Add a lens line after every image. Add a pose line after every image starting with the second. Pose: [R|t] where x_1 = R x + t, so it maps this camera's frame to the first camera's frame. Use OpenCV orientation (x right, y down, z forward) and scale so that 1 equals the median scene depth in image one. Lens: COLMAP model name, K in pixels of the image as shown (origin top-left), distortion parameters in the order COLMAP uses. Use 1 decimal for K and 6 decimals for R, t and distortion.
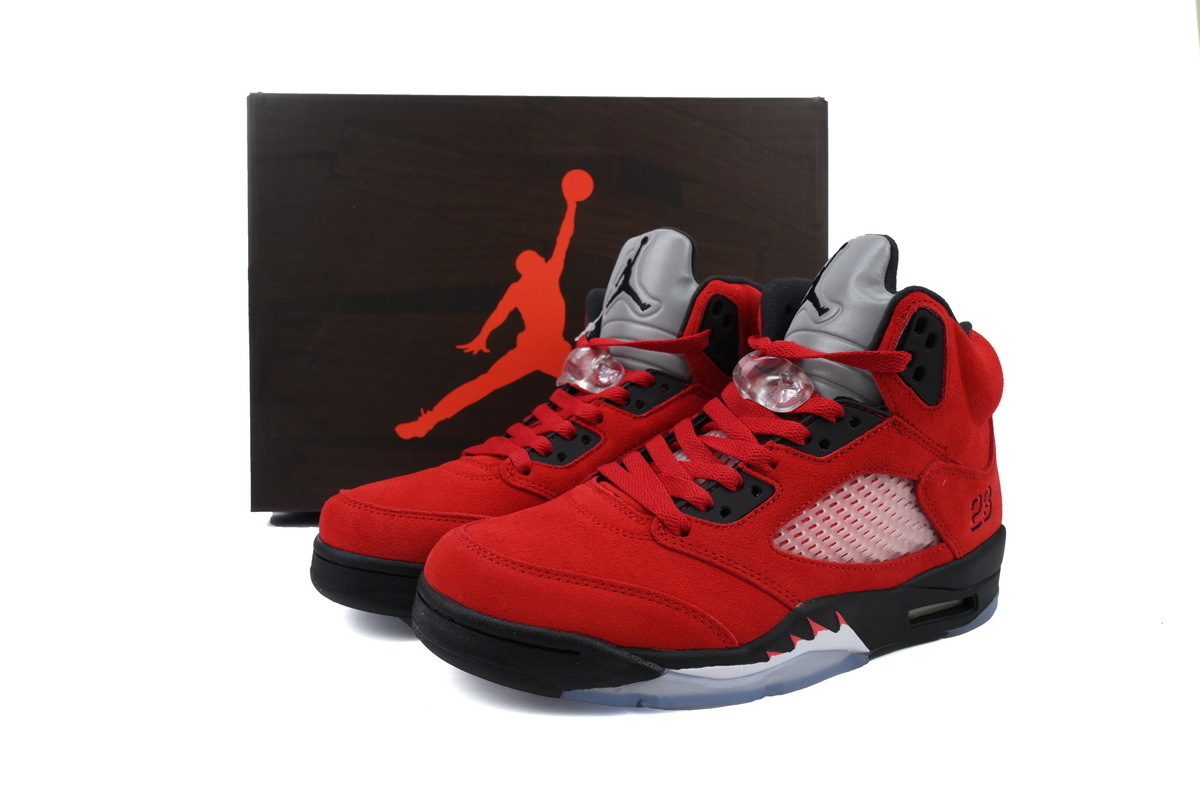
lens RADIAL K [[938.2, 0, 600.0], [0, 938.2, 400.0], [0, 0, 1]] dist [-0.002990, 0.000071]
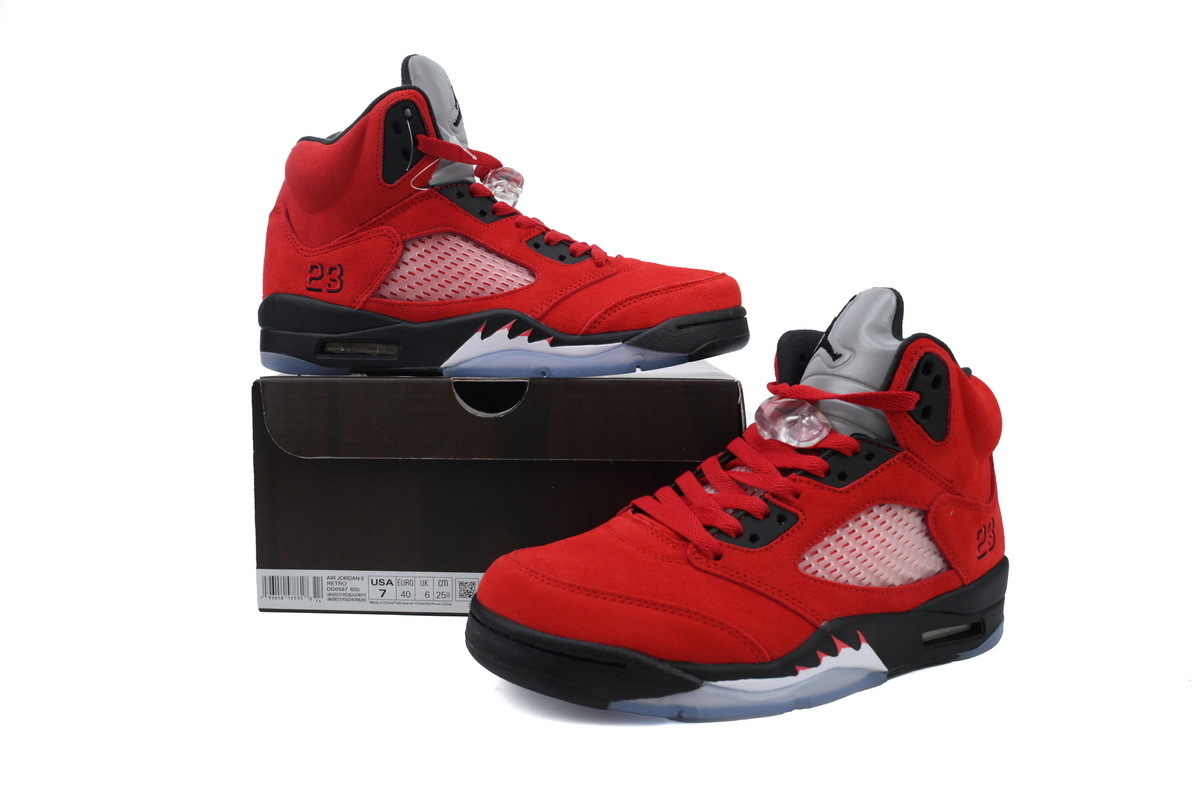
lens RADIAL K [[938.2, 0, 600.0], [0, 938.2, 400.0], [0, 0, 1]] dist [-0.002990, 0.000071]
pose [[0.999921, -0.002535, 0.012328, -0.056087], [0.003385, 0.997582, -0.069420, 0.032865], [-0.012123, 0.069456, 0.997511, -0.092116]]
